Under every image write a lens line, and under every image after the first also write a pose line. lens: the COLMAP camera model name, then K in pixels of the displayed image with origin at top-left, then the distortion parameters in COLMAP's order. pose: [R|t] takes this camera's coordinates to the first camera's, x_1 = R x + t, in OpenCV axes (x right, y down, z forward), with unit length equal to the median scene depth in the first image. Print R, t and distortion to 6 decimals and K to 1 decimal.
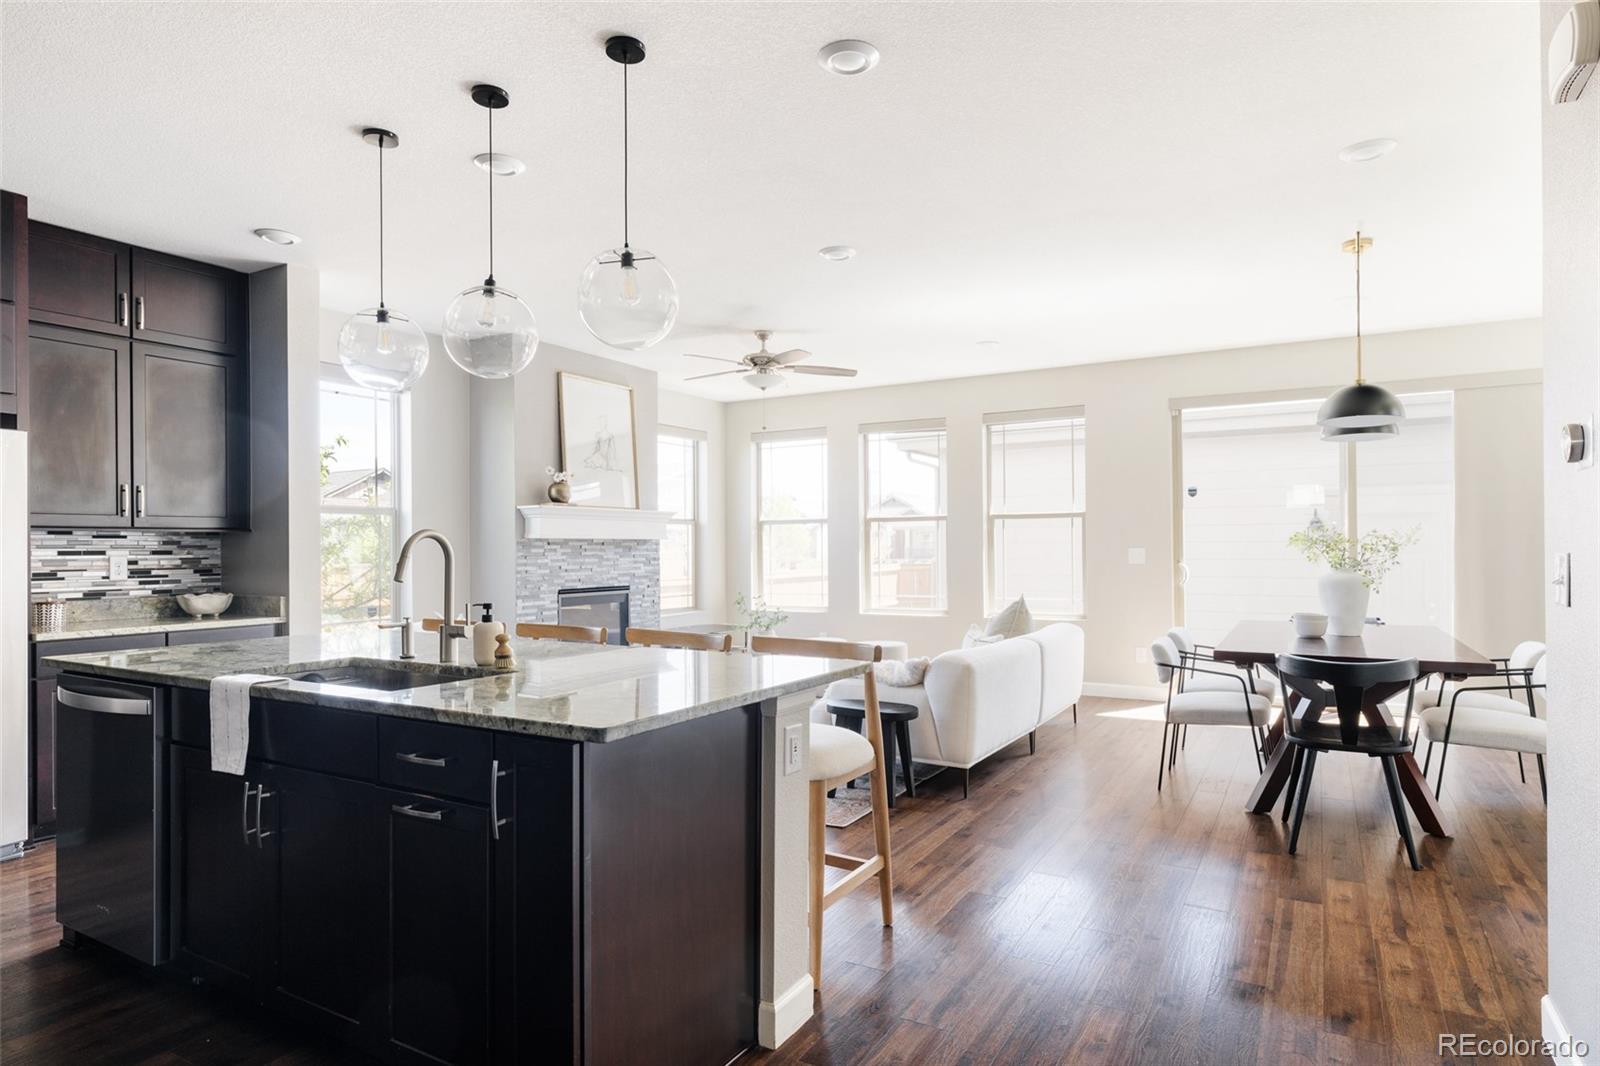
lens RADIAL K [[896.2, 0, 810.1], [0, 896.2, 538.8], [0, 0, 1]] dist [0.000409, 0.002759]
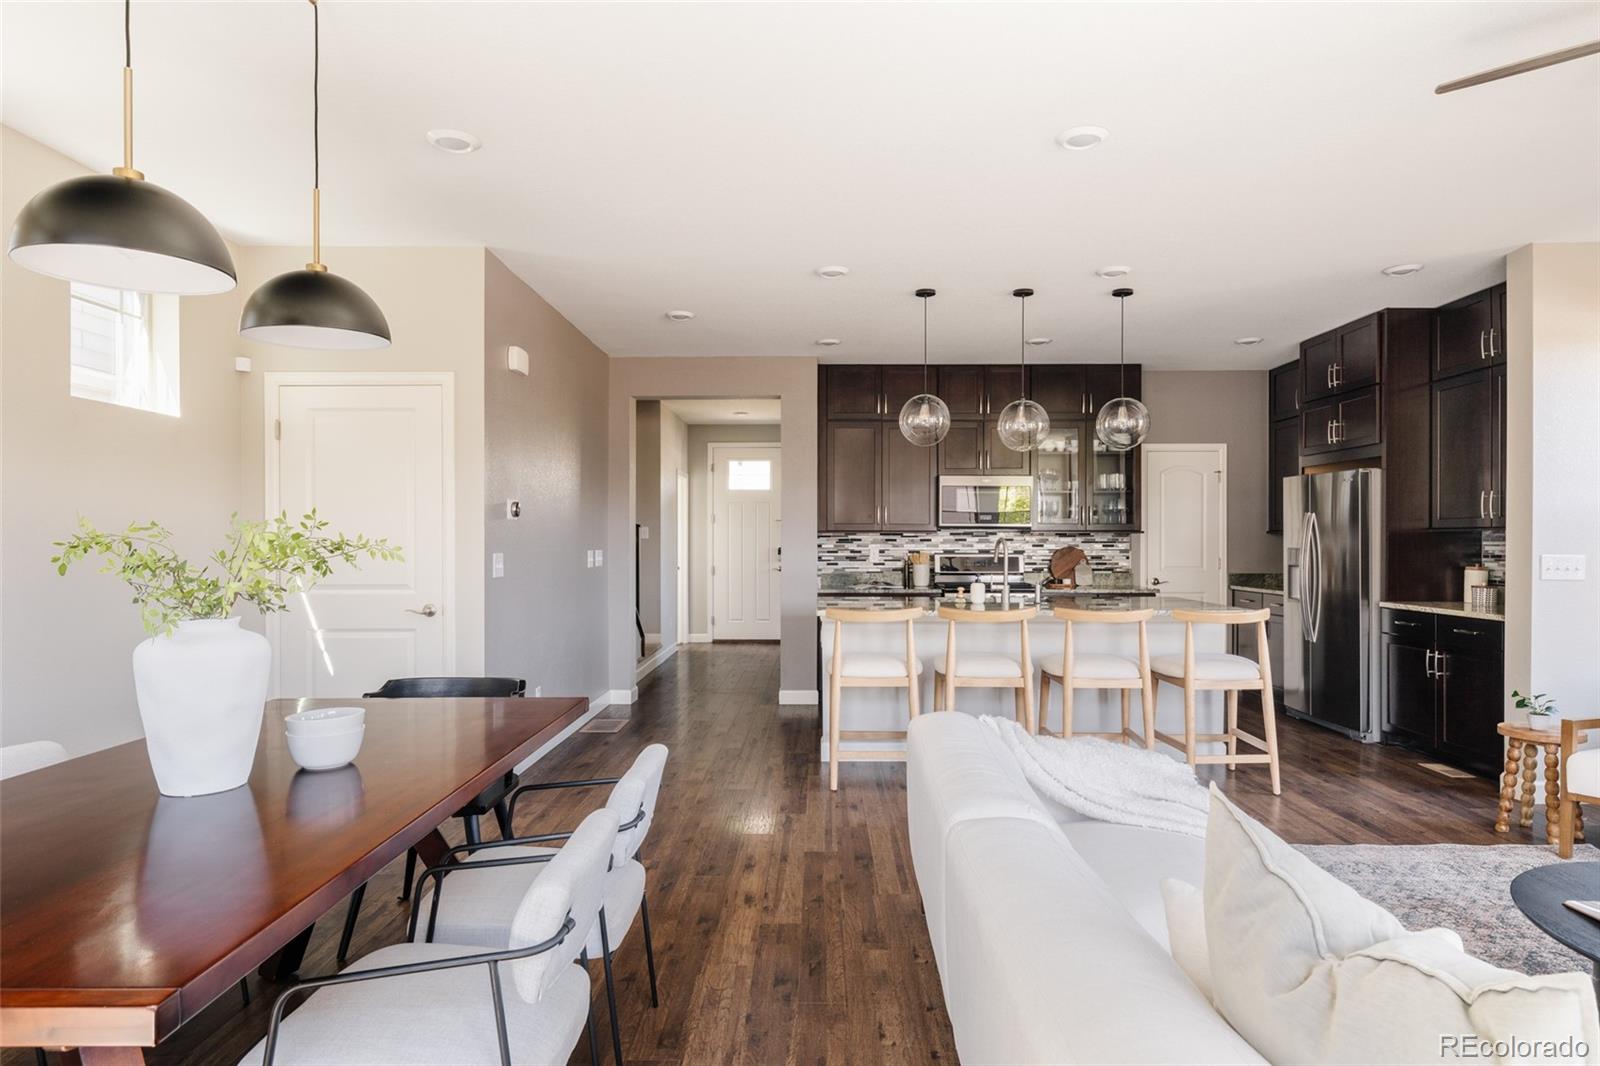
lens RADIAL K [[896.2, 0, 801.7], [0, 896.2, 542.7], [0, 0, 1]] dist [0.000409, 0.002759]
pose [[-0.875972, 0.008280, -0.482292, 0.557660], [0.010946, 0.999936, -0.002715, 0.001229], [0.482238, -0.007657, -0.876007, 1.478461]]
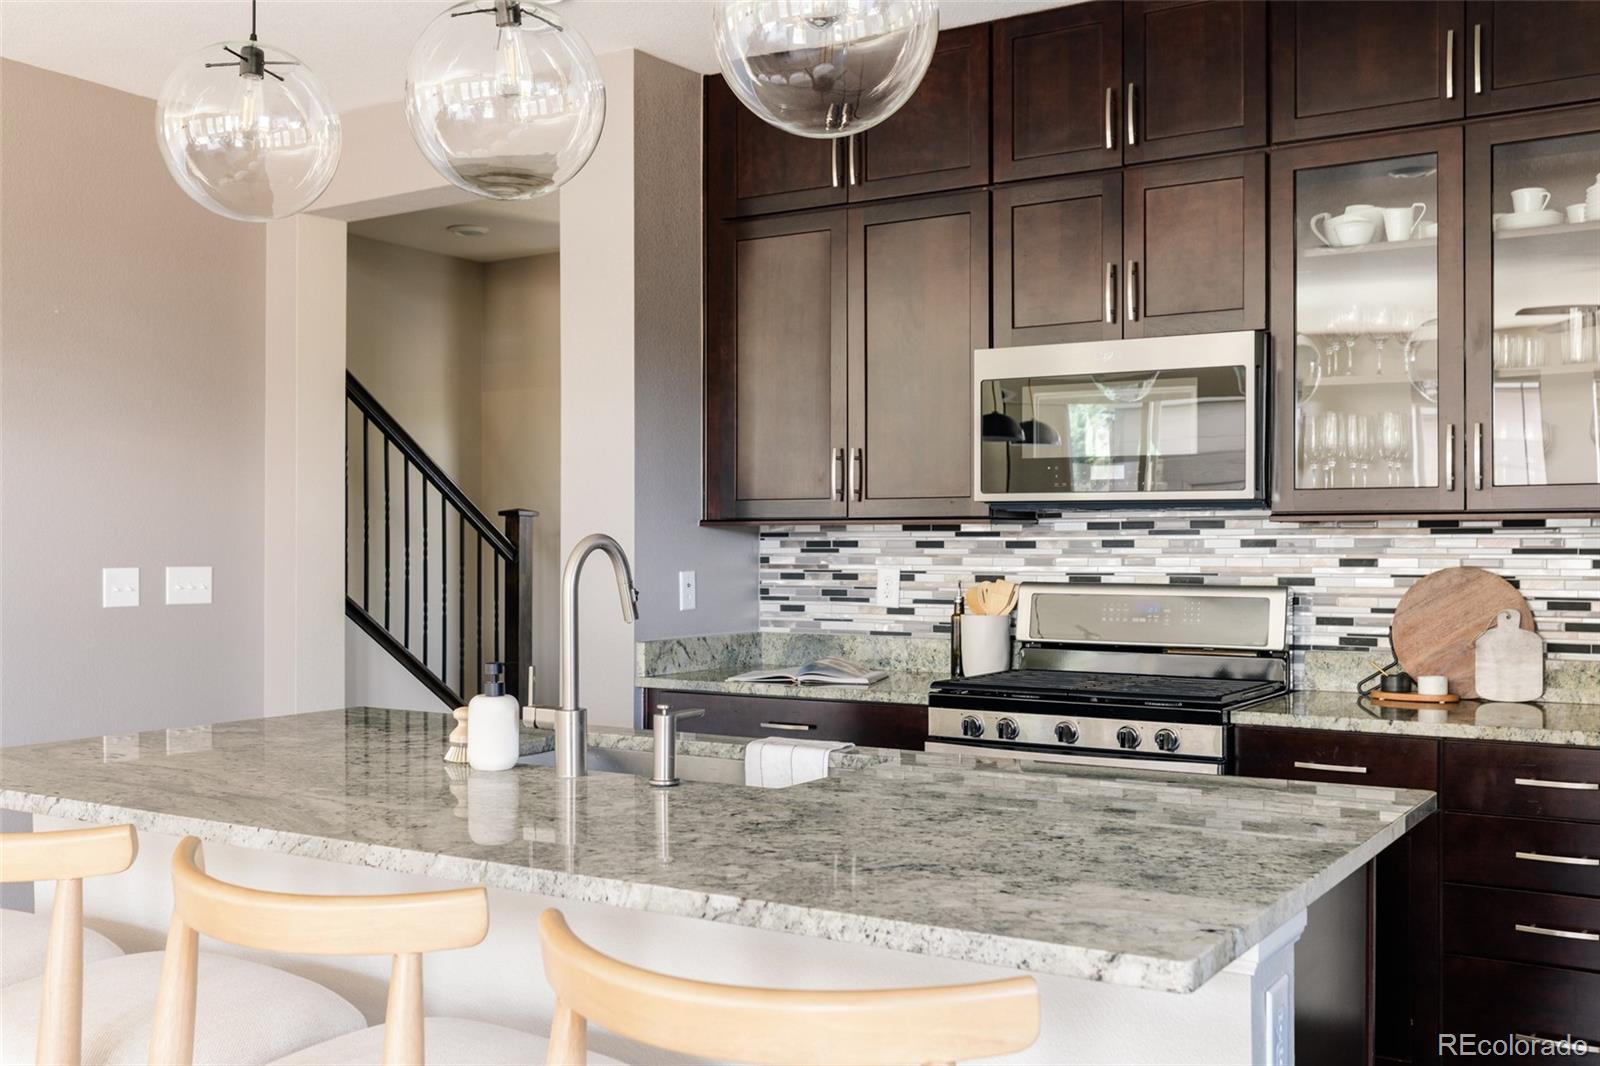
lens RADIAL K [[1536.8, 0, 798.8], [0, 1536.8, 544.9], [0, 0, 1]] dist [-0.006271, 0.000000]
pose [[-0.998709, 0.006329, 0.050409, -0.343301], [0.005743, 0.999914, -0.011764, 0.005366], [-0.050479, -0.011459, -0.998659, 1.120814]]
